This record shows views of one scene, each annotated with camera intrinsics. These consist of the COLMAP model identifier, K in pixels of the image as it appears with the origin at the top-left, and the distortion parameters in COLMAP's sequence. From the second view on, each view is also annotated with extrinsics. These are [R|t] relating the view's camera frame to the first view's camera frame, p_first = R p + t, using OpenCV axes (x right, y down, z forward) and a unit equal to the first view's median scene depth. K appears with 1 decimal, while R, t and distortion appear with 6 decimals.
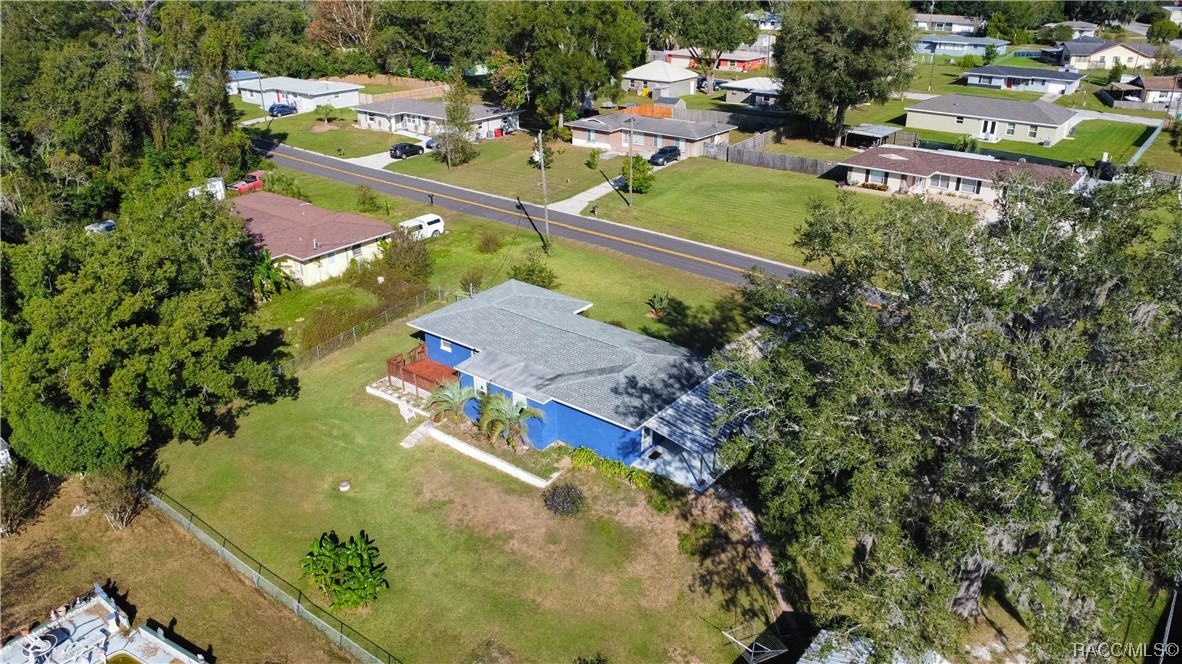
lens RADIAL K [[851.4, 0, 591.0], [0, 851.4, 332.0], [0, 0, 1]] dist [-0.027564, -0.005383]
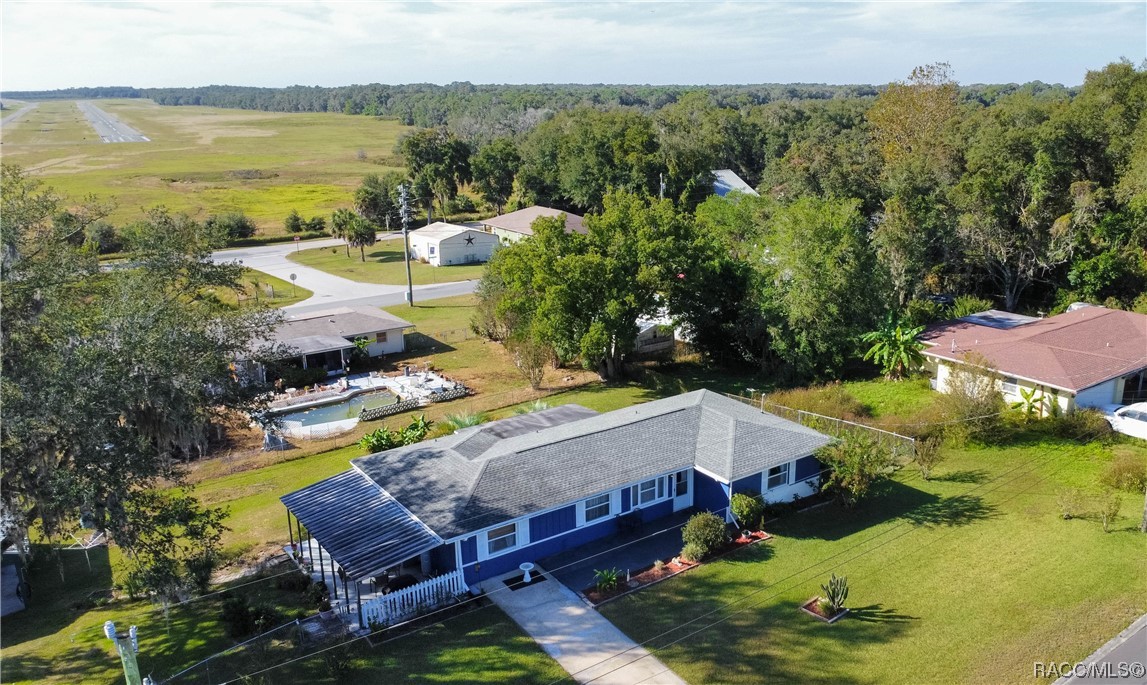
lens RADIAL K [[942.4, 0, 644.4], [0, 942.4, 342.5], [0, 0, 1]] dist [-0.013935, -0.008487]
pose [[-0.249284, 0.250108, -0.935577, 0.474620], [-0.398304, 0.854104, 0.334456, -0.242201], [0.882729, 0.456019, -0.113296, 0.729072]]
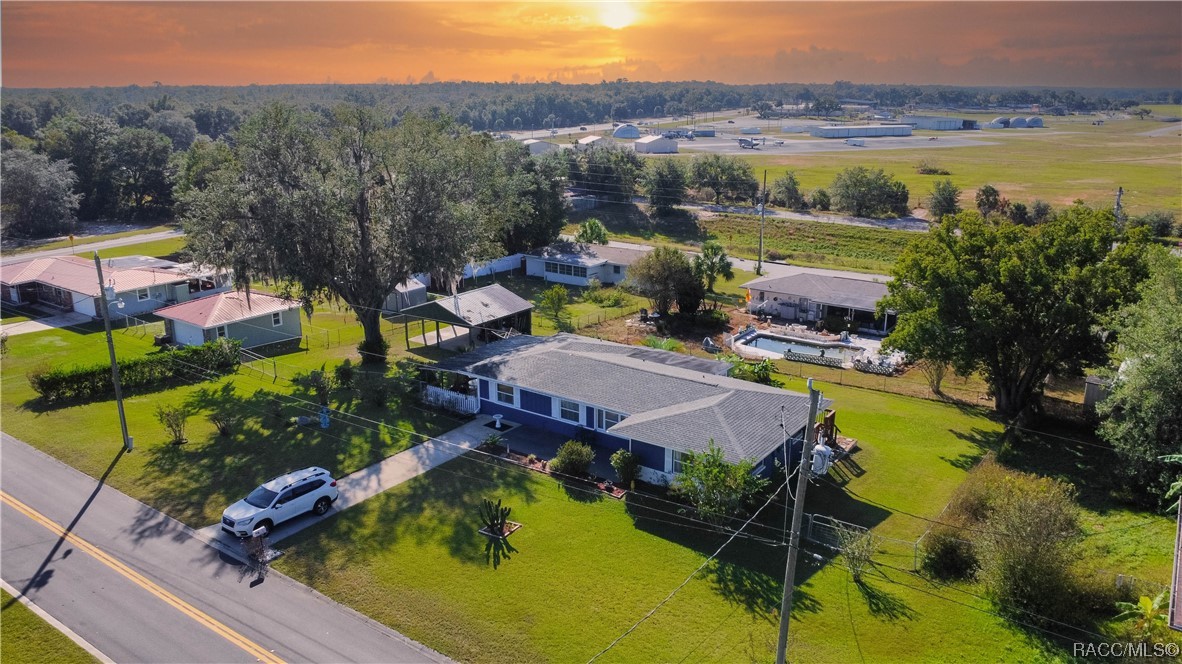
lens RADIAL K [[851.4, 0, 591.0], [0, 851.4, 332.0], [0, 0, 1]] dist [-0.027564, -0.005383]
pose [[-0.999082, 0.007834, -0.042116, 0.033999], [-0.021309, 0.761998, 0.647229, -0.405318], [0.037162, 0.647533, -0.761131, 1.100703]]
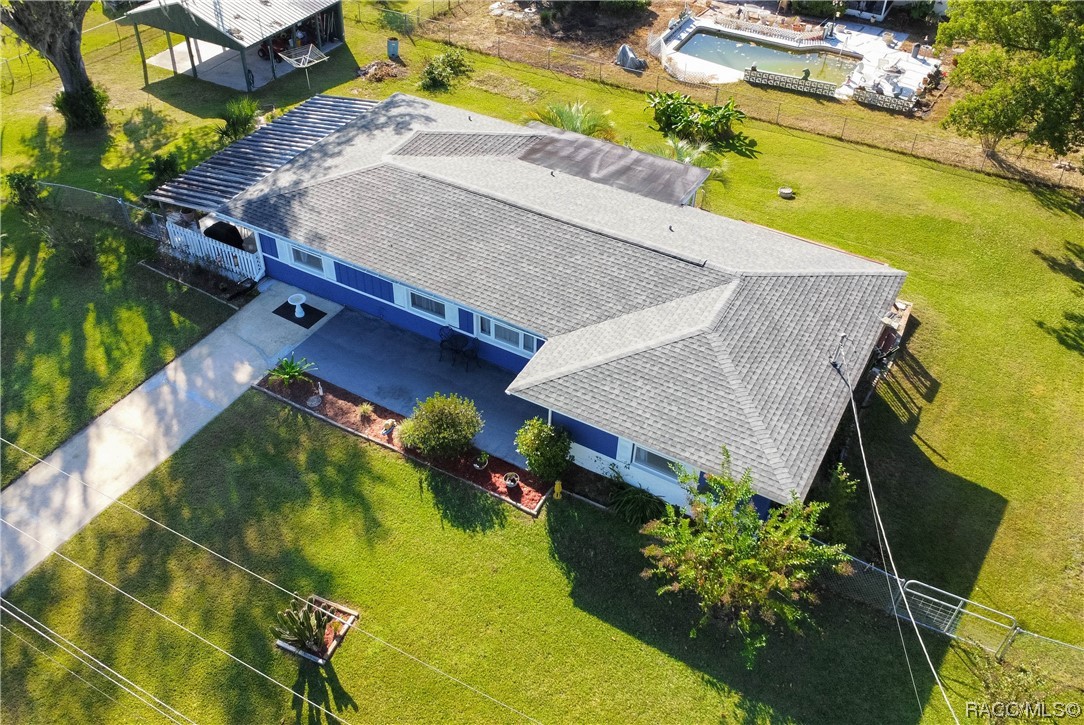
lens RADIAL K [[937.9, 0, 505.6], [0, 937.9, 358.5], [0, 0, 1]] dist [-0.005256, -0.054160]
pose [[-0.991581, 0.080769, -0.101211, 0.032955], [-0.059245, 0.412033, 0.909241, -0.299944], [0.115141, 0.907582, -0.403779, 0.856381]]
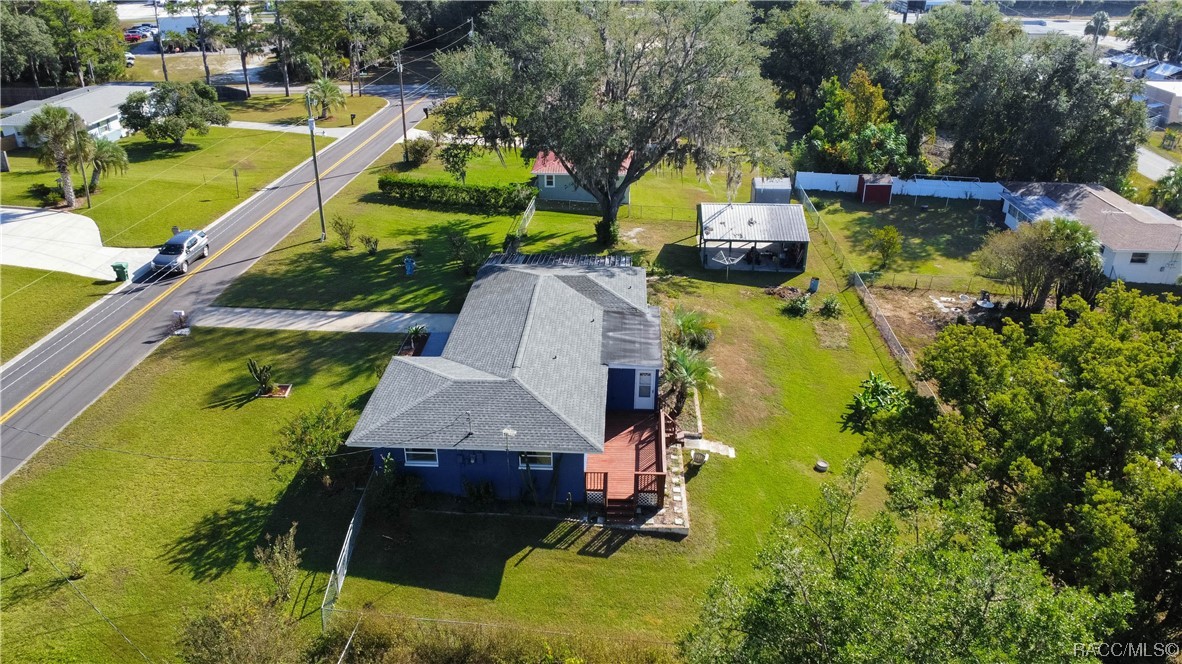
lens RADIAL K [[851.4, 0, 591.0], [0, 851.4, 332.0], [0, 0, 1]] dist [-0.027564, -0.005383]
pose [[-0.578615, -0.362893, 0.730420, -0.434661], [0.330925, 0.714072, 0.616919, -0.311542], [-0.745448, 0.598673, -0.293083, 0.797854]]
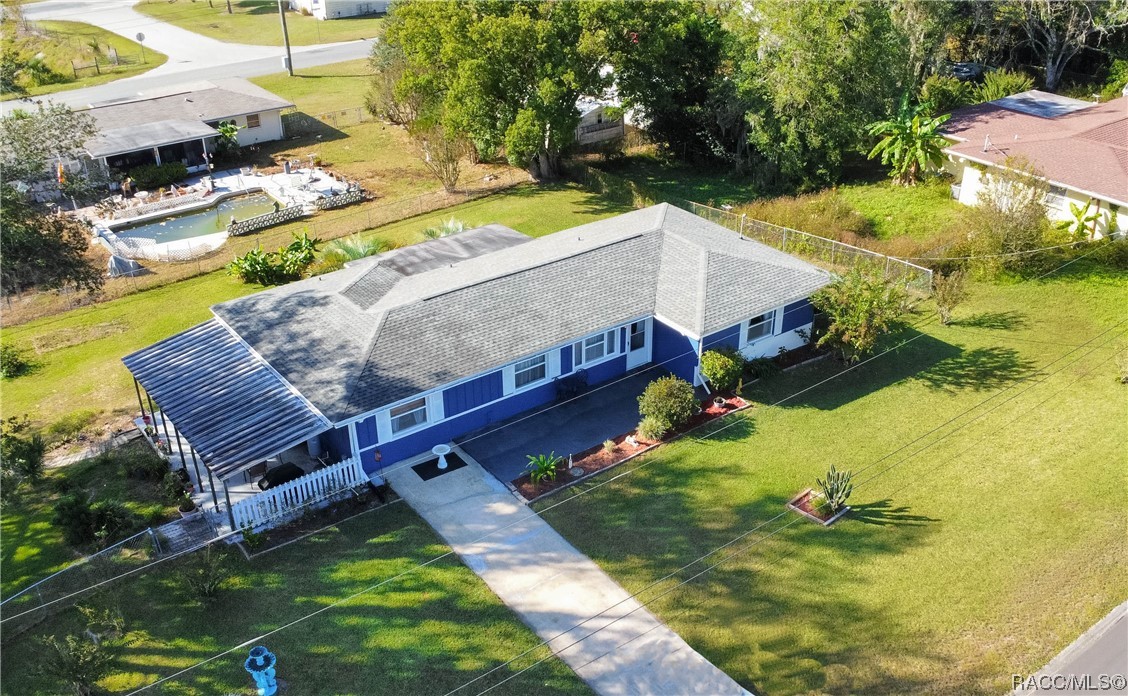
lens RADIAL K [[1083.5, 0, 584.6], [0, 1083.5, 399.1], [0, 0, 1]] dist [-0.008118, -0.045743]
pose [[-0.247183, 0.486423, -0.838029, 0.410252], [-0.400413, 0.736292, 0.545476, -0.235353], [0.882366, 0.470390, 0.012772, 0.709672]]
